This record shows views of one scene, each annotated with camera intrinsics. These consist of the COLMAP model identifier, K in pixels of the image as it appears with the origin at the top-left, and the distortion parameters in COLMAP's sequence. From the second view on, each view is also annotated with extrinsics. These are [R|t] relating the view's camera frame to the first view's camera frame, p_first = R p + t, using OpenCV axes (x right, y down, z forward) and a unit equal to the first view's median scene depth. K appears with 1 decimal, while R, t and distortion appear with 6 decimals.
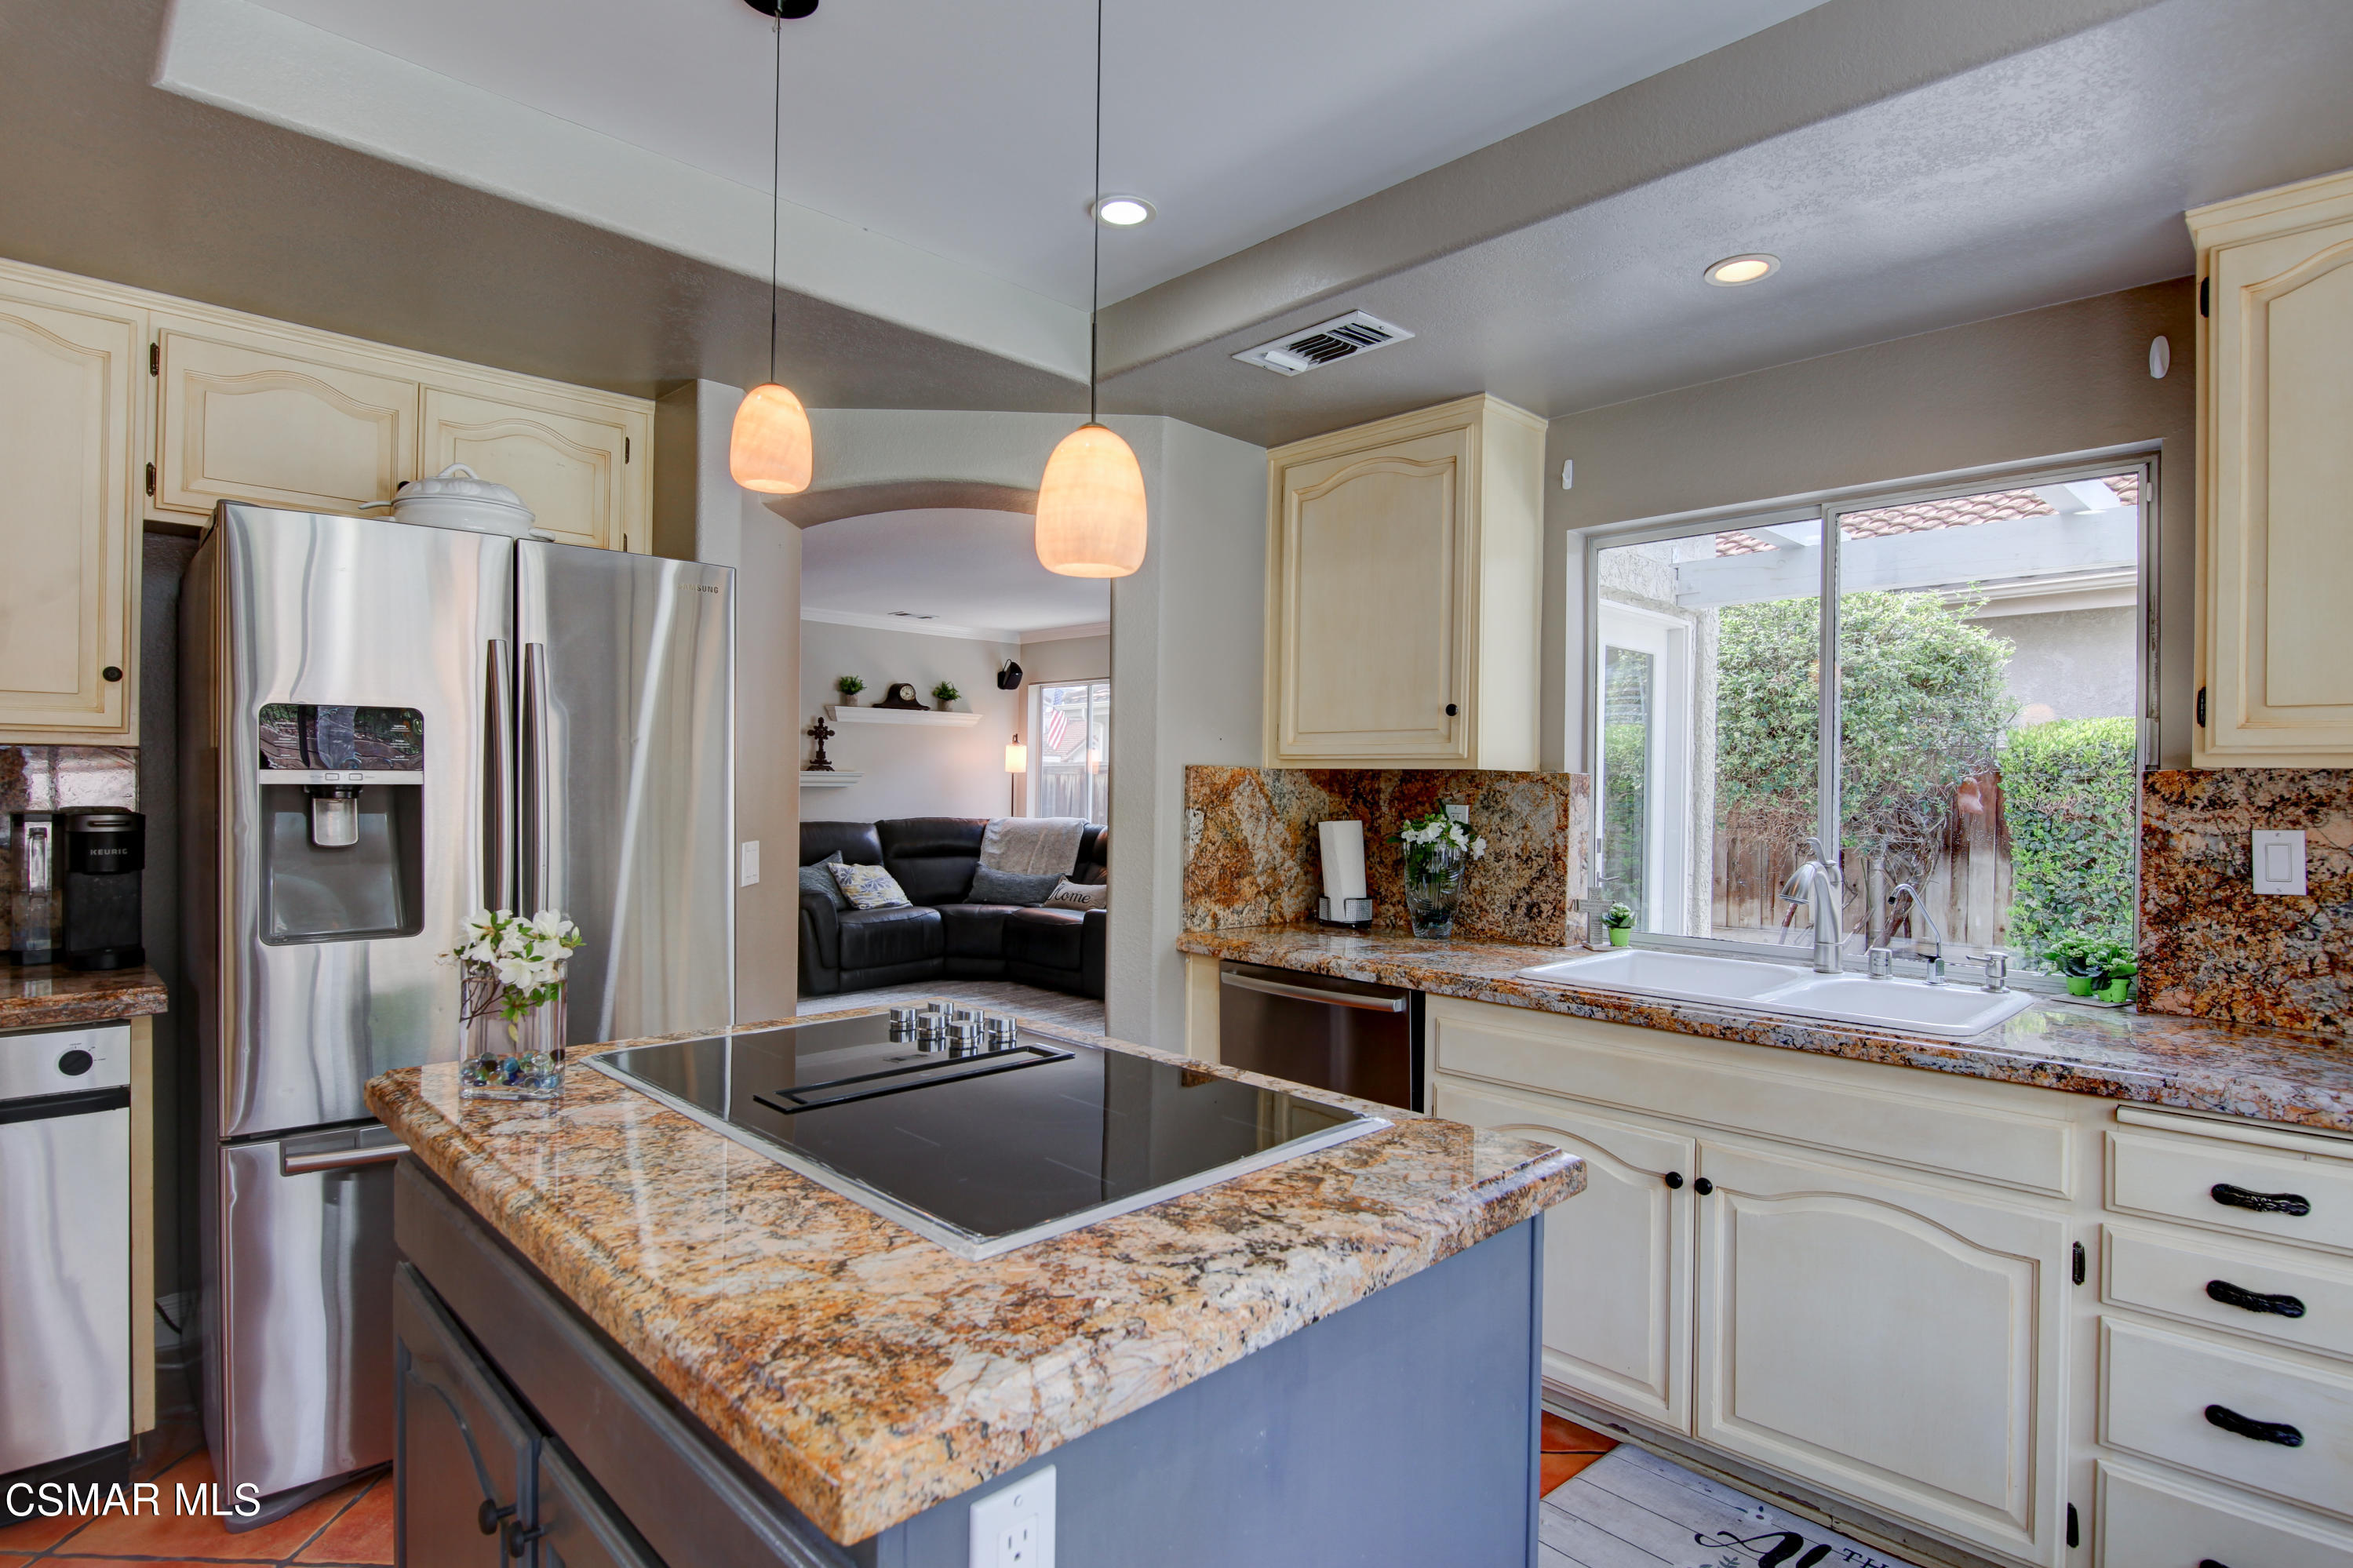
lens RADIAL K [[1191.0, 0, 1155.7], [0, 1191.0, 792.1], [0, 0, 1]] dist [0.000260, -0.000413]
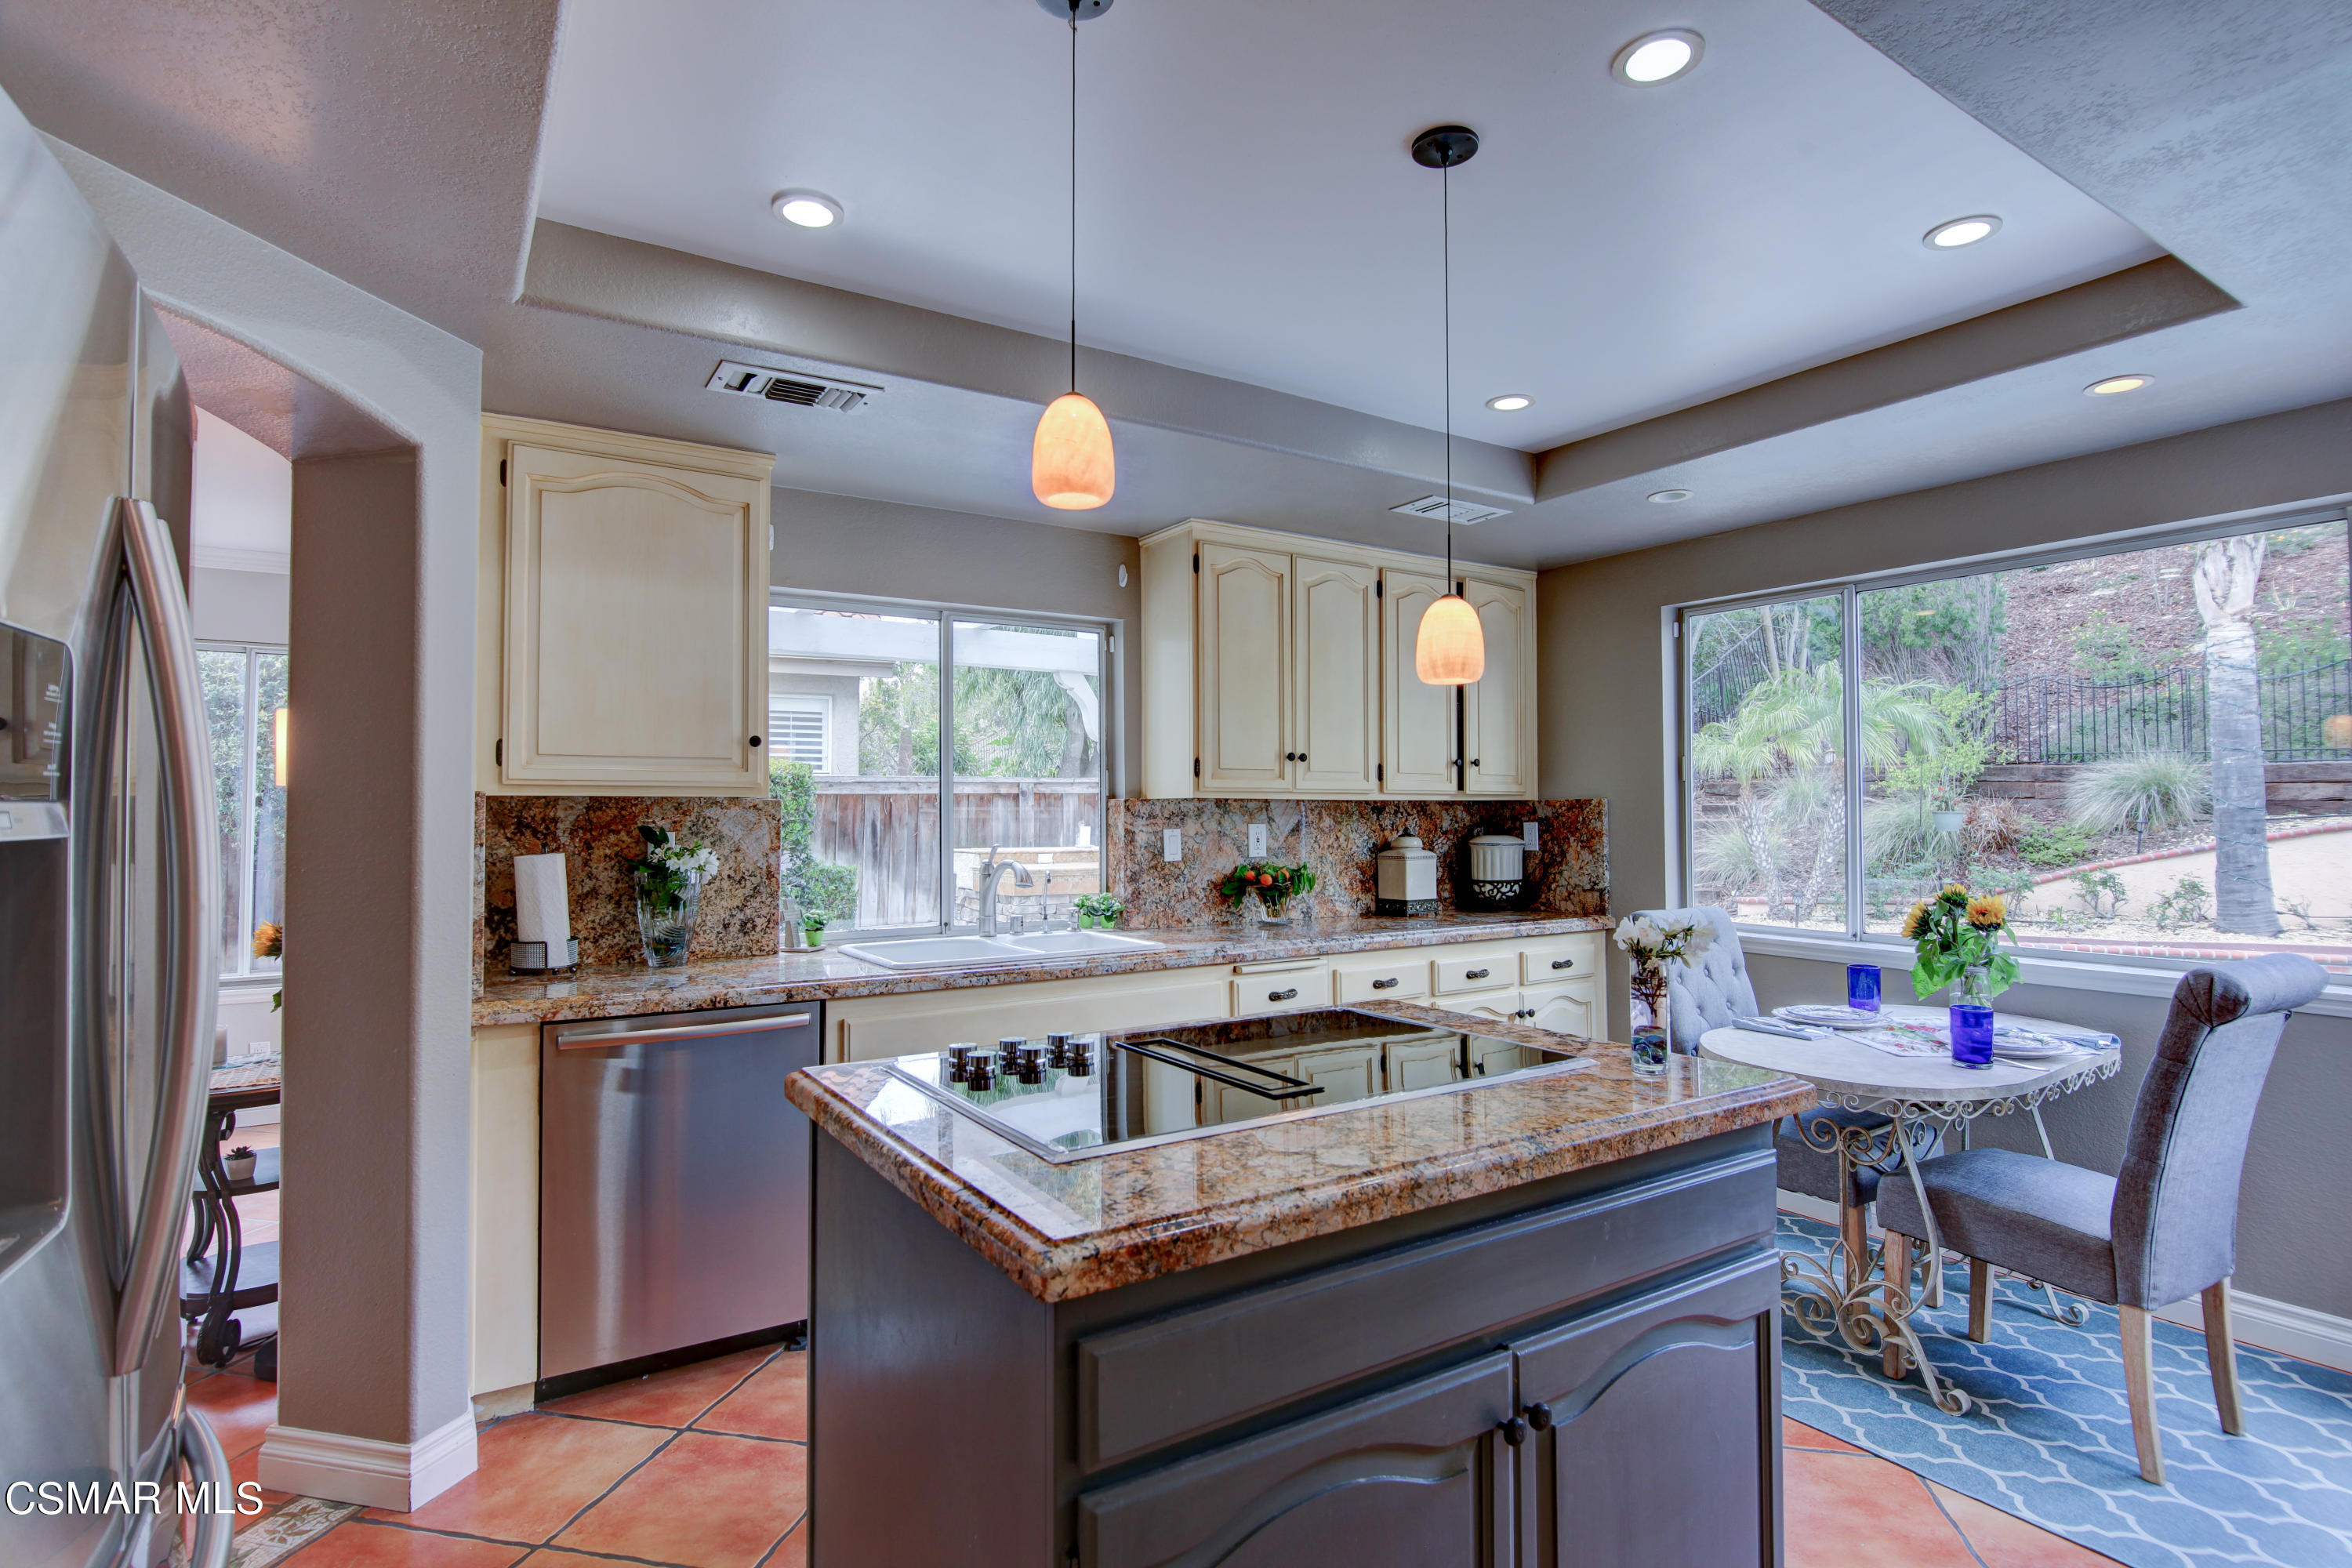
lens RADIAL K [[1158.6, 0, 1176.5], [0, 1158.6, 787.4], [0, 0, 1]] dist [-0.000620, -0.002080]
pose [[0.205876, 0.009275, 0.978534, -1.200596], [0.013700, 0.999830, -0.012359, -0.017397], [-0.978482, 0.015951, 0.205714, 0.733108]]
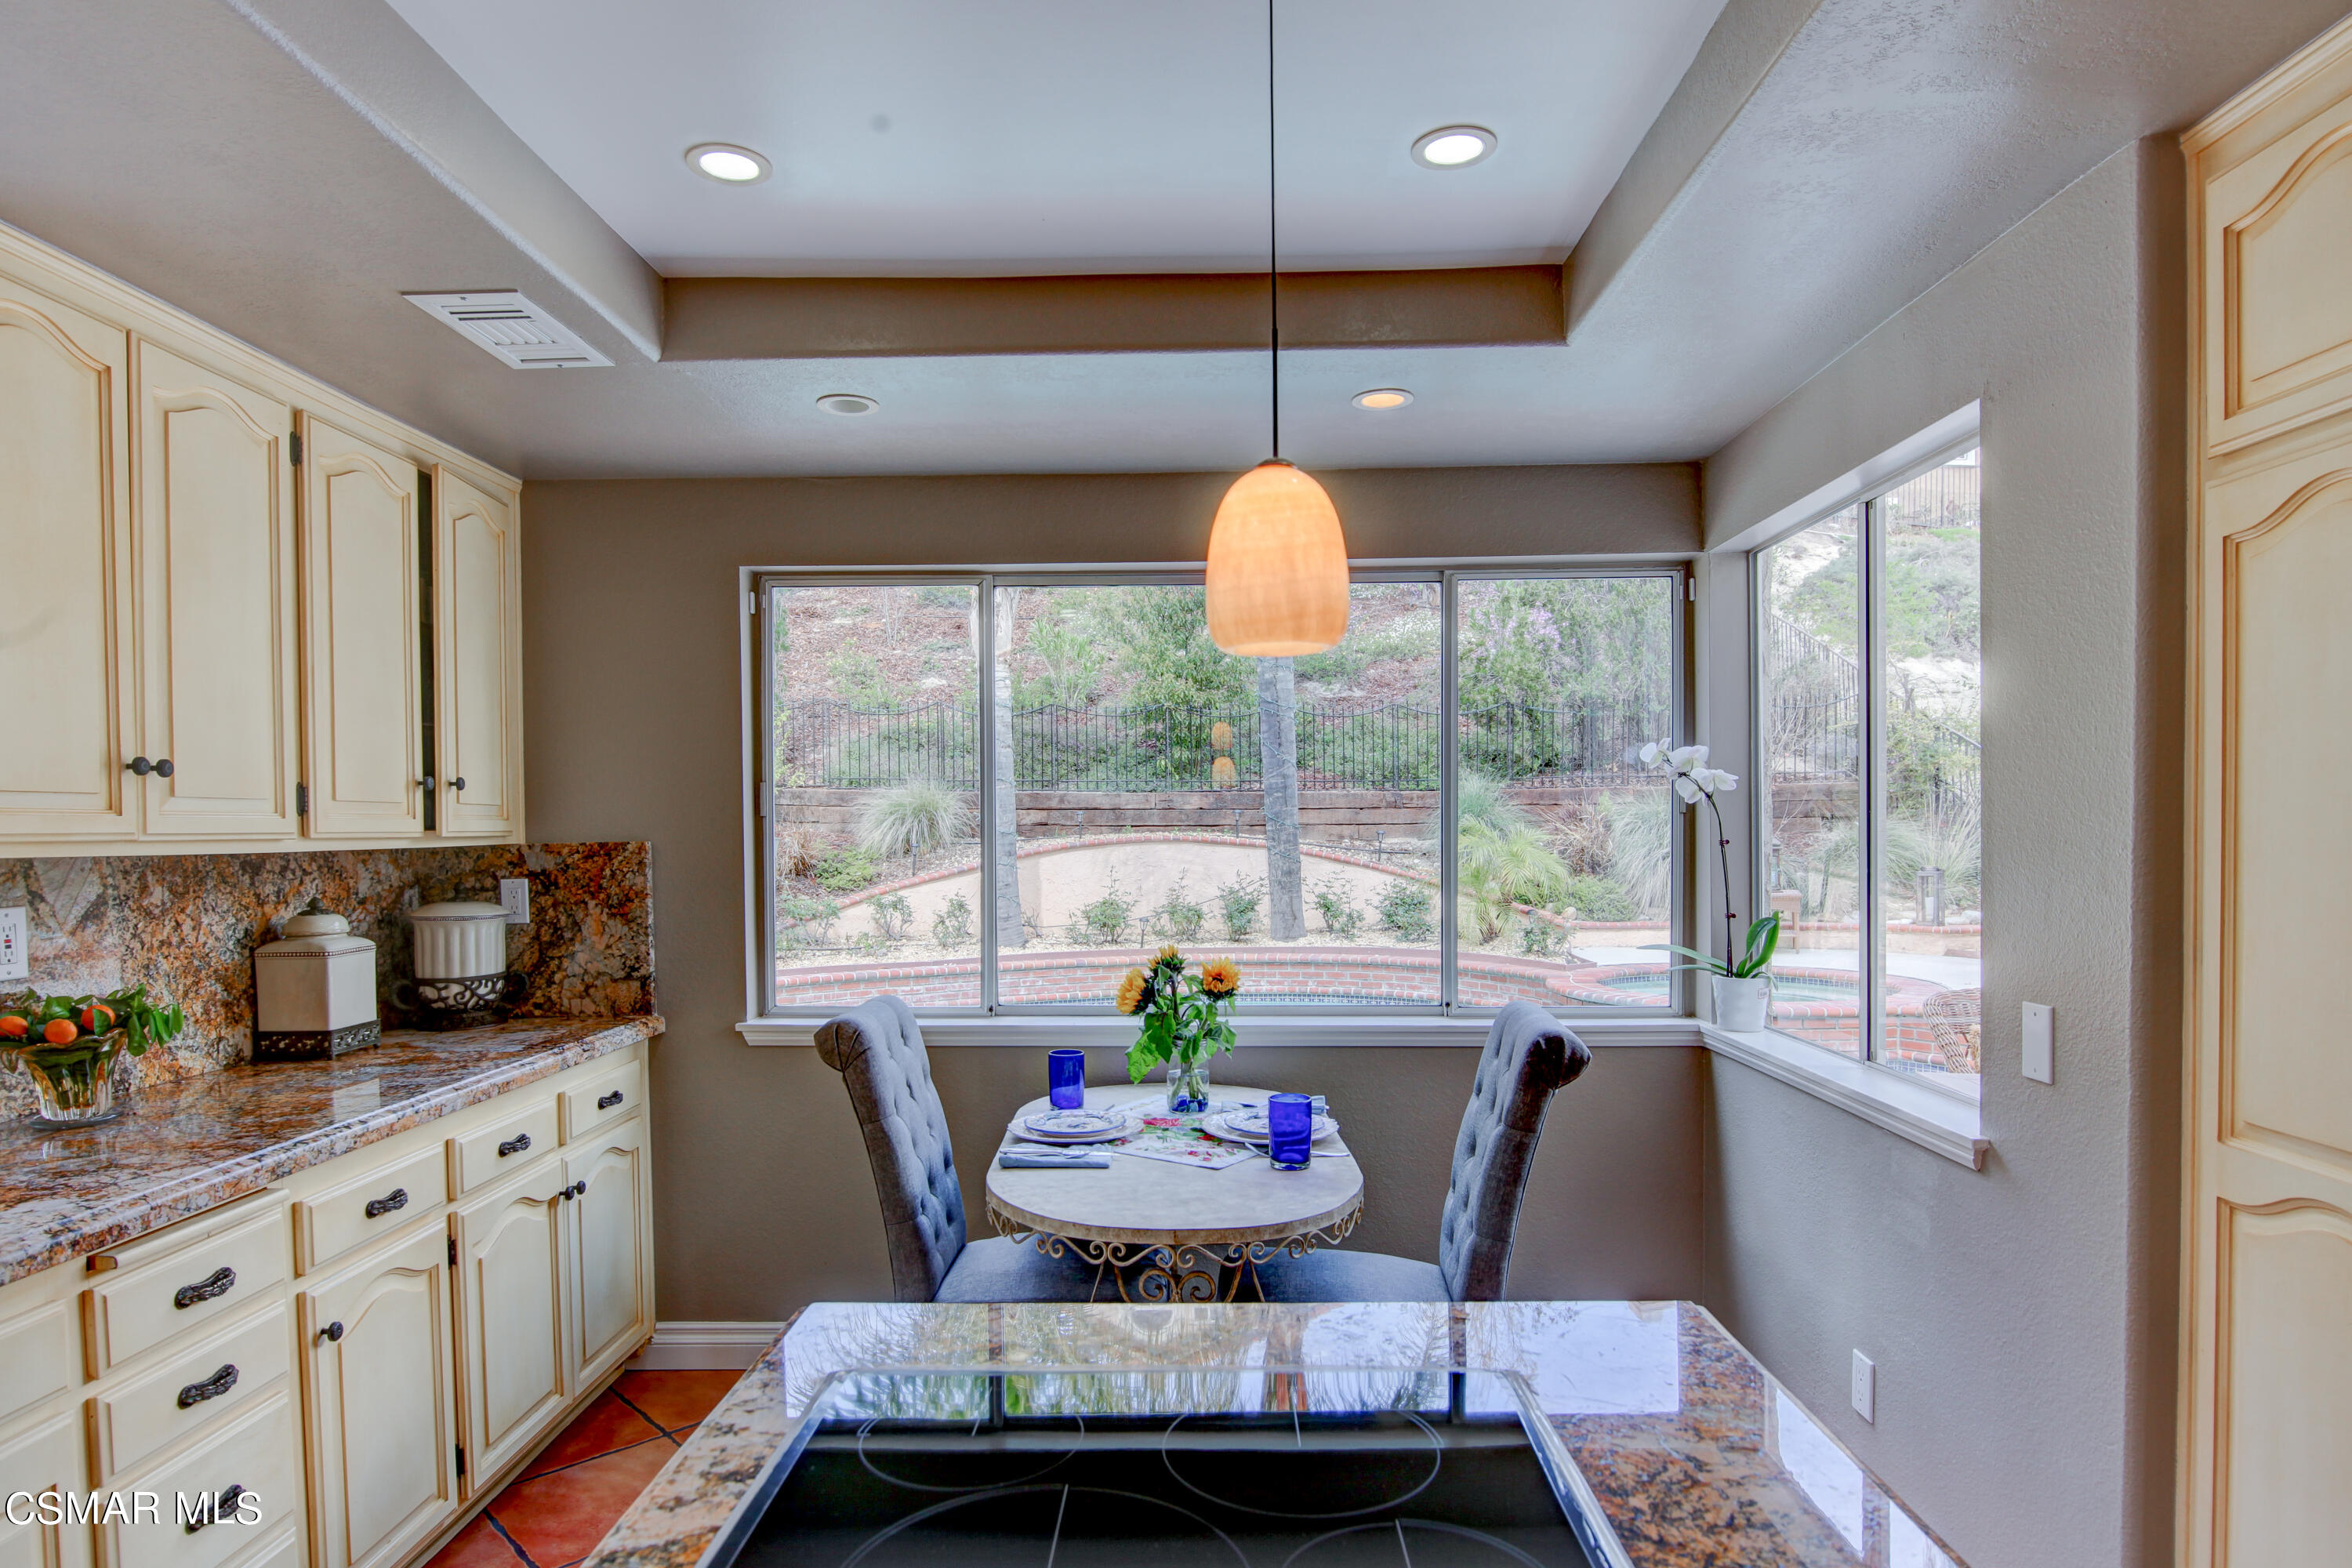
lens RADIAL K [[1339.4, 0, 1166.8], [0, 1339.4, 855.9], [0, 0, 1]] dist [0.006443, -0.019113]
pose [[-0.692796, -0.022394, 0.720786, -0.446925], [0.007714, 0.999230, 0.038460, -0.061409], [-0.721092, 0.032205, -0.692090, 1.166813]]
